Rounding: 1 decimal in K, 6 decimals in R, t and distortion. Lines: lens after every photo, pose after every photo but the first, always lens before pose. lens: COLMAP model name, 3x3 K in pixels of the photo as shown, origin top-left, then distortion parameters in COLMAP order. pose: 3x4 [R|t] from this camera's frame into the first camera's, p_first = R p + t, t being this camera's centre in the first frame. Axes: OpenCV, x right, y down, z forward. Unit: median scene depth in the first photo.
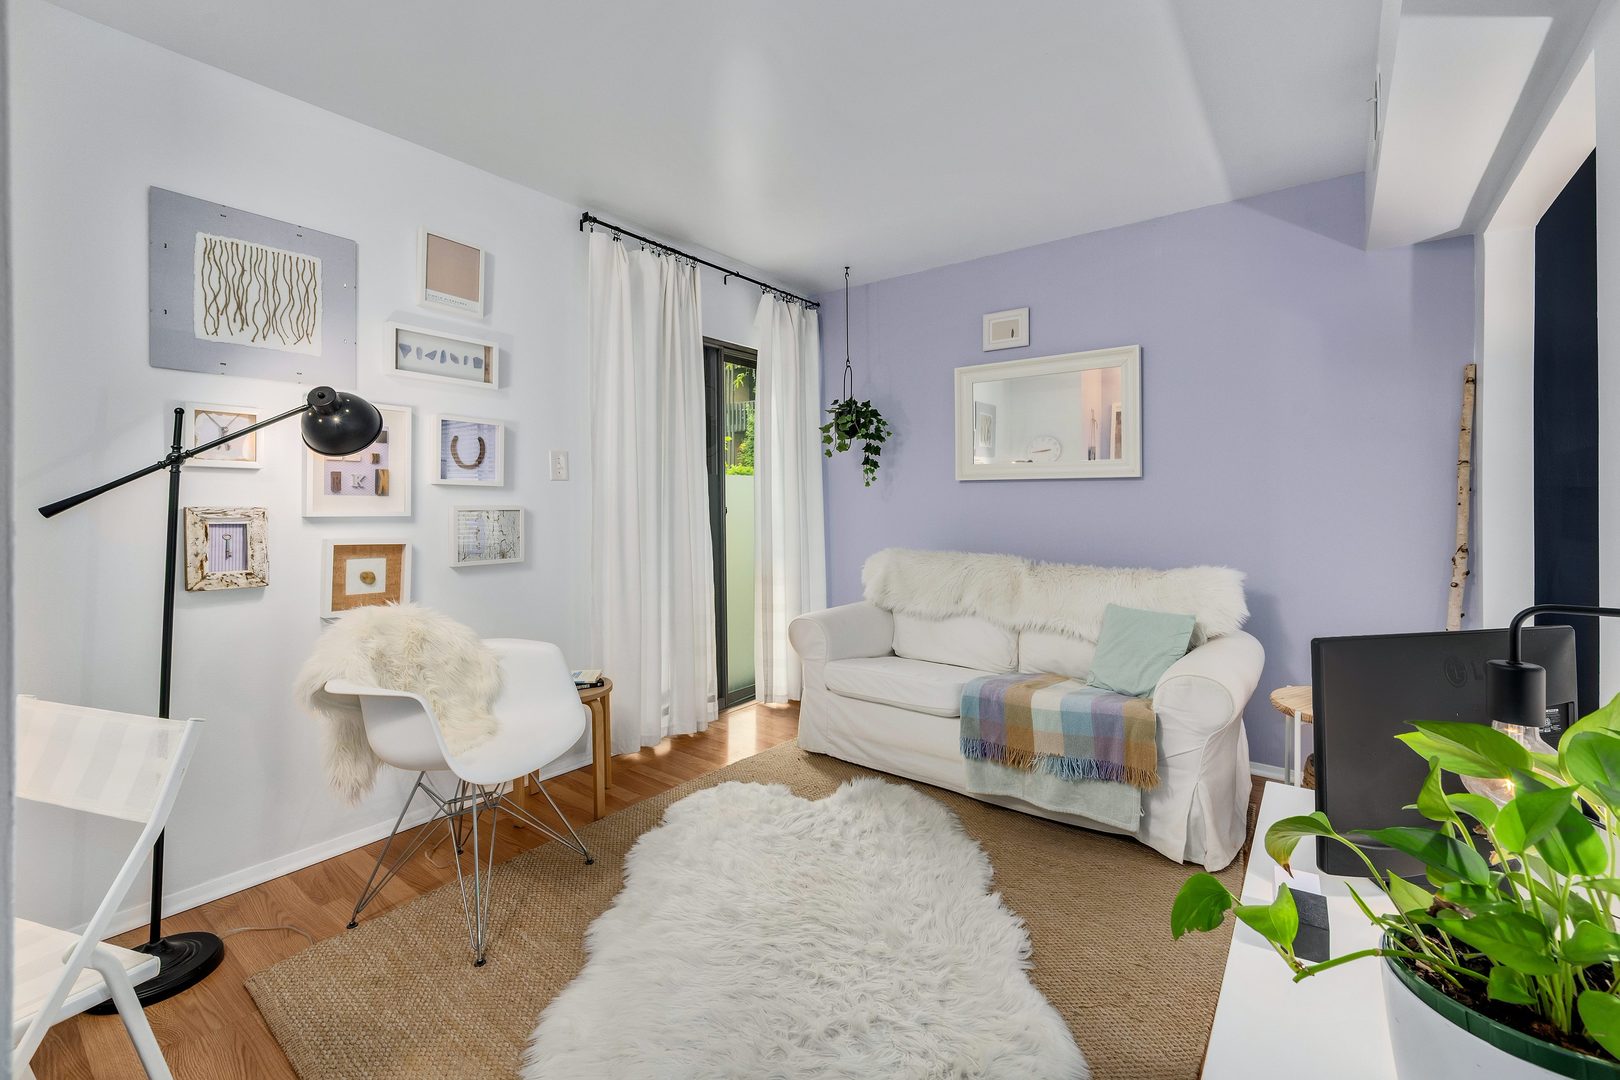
lens RADIAL K [[677.4, 0, 806.4], [0, 677.4, 507.8], [0, 0, 1]] dist [-0.001328, -0.000144]
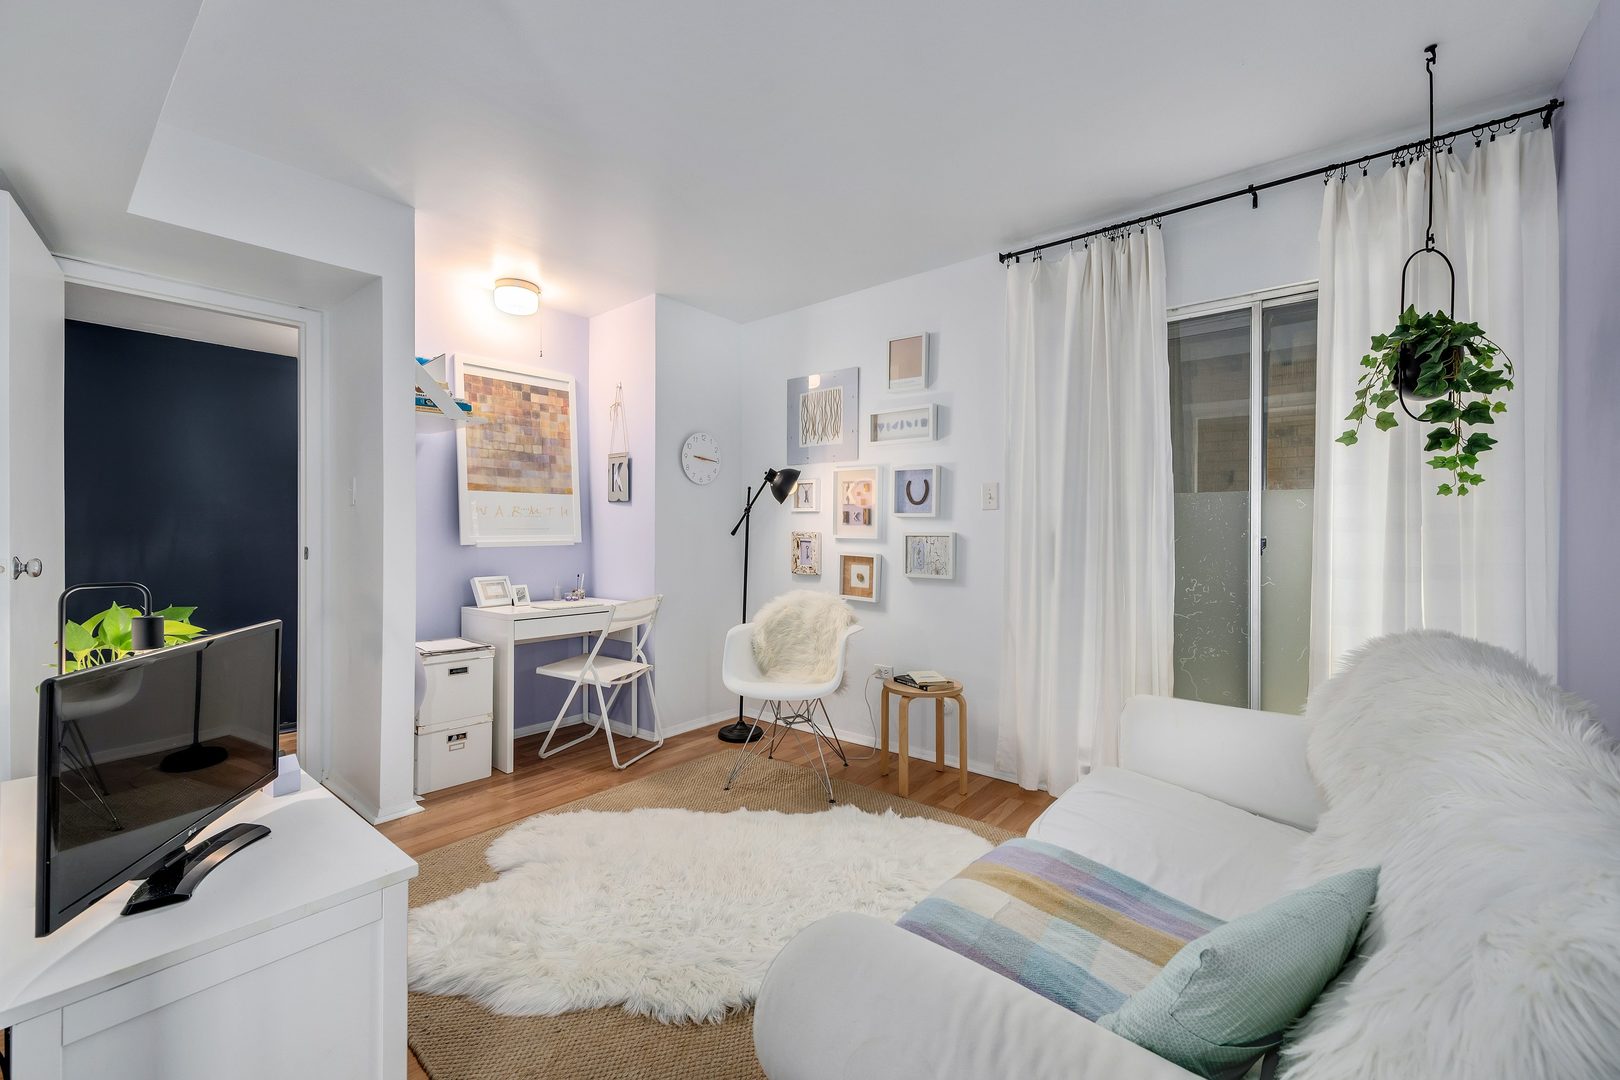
lens RADIAL K [[675.0, 0, 809.4], [0, 675.0, 533.2], [0, 0, 1]] dist [-0.000403, -0.000071]
pose [[-0.036509, 0.003105, -0.999329, 0.886506], [-0.008121, 0.999961, 0.003403, -0.004040], [0.999300, 0.008240, -0.036482, 0.892192]]
